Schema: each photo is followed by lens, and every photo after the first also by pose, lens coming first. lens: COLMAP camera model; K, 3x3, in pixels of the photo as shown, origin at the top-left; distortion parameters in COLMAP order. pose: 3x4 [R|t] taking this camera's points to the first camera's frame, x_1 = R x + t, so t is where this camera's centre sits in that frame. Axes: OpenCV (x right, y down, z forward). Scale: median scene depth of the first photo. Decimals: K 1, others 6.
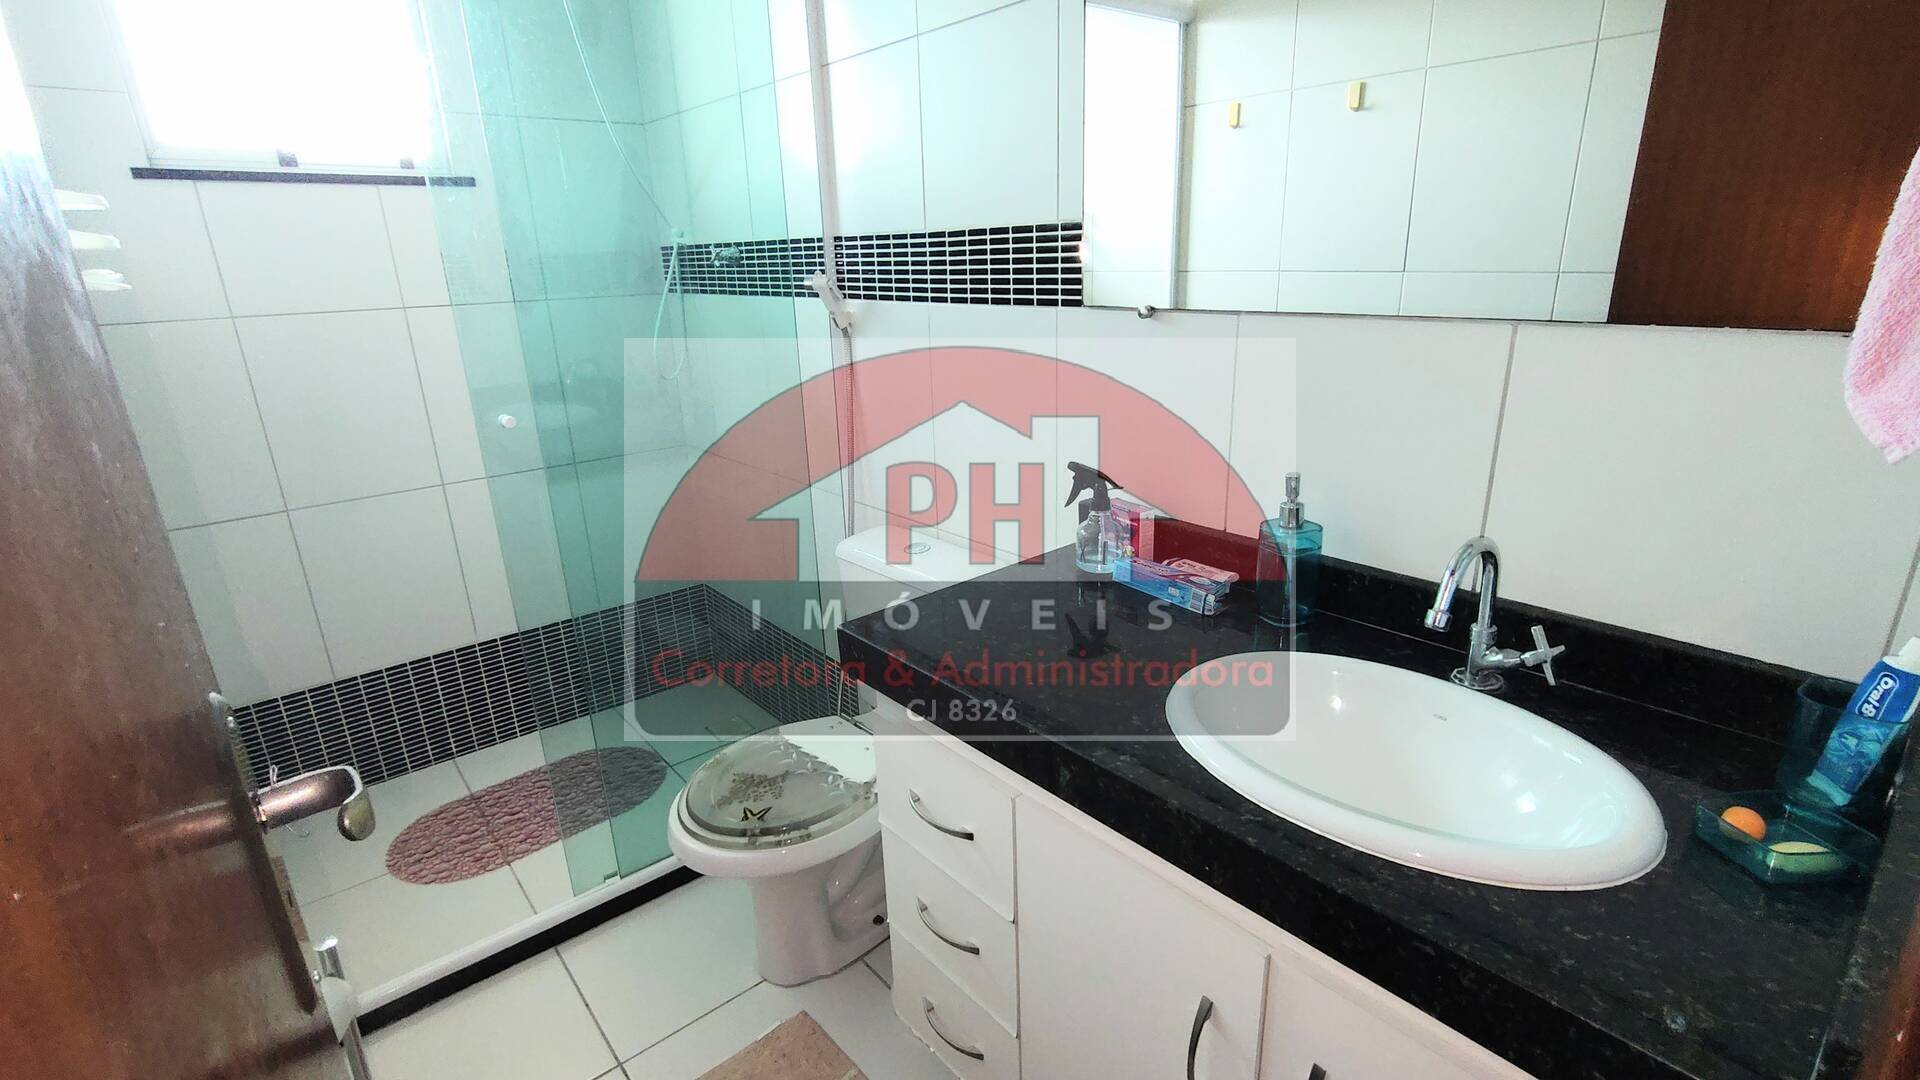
lens RADIAL K [[881.2, 0, 959.8], [0, 881.2, 536.5], [0, 0, 1]] dist [-0.009368, 0.005146]
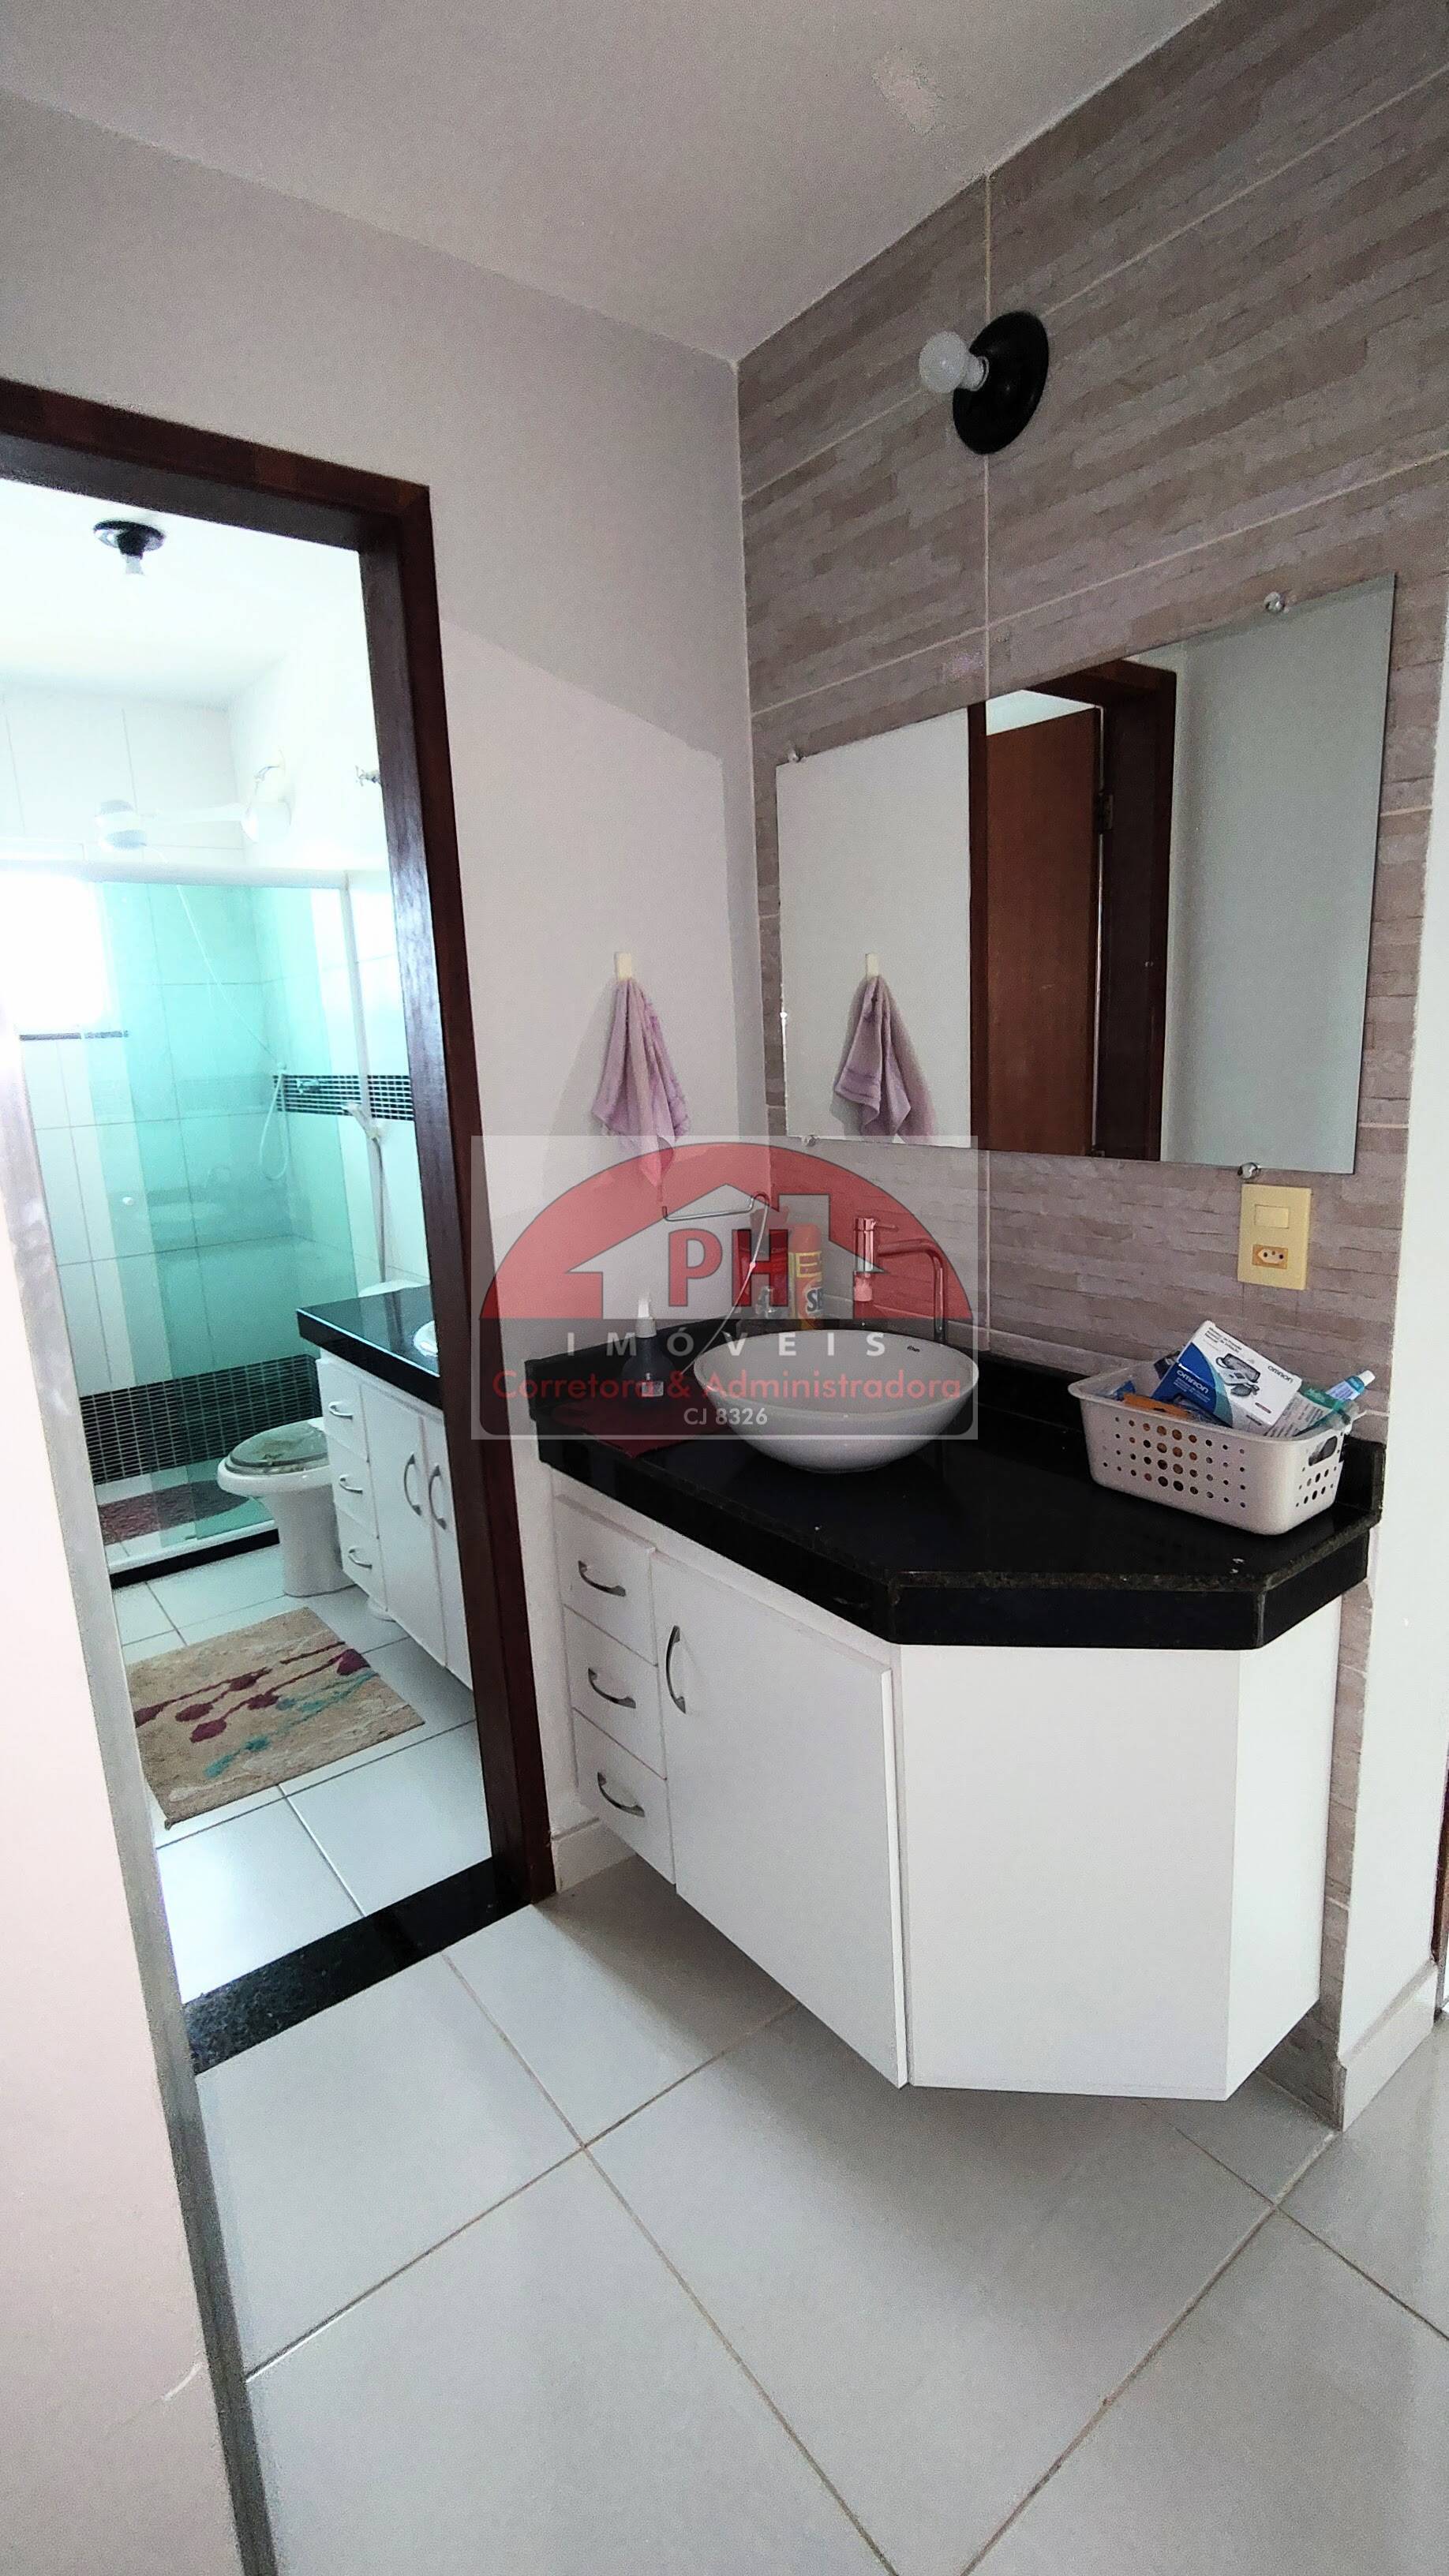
lens RADIAL K [[1182.3, 0, 725.4], [0, 1182.3, 1294.6], [0, 0, 1]] dist [-0.009368, 0.005146]
pose [[0.999392, -0.006043, -0.034345, 0.448942], [0.002276, 0.994075, -0.108676, 0.193664], [0.034798, 0.108532, 0.993484, -0.735491]]
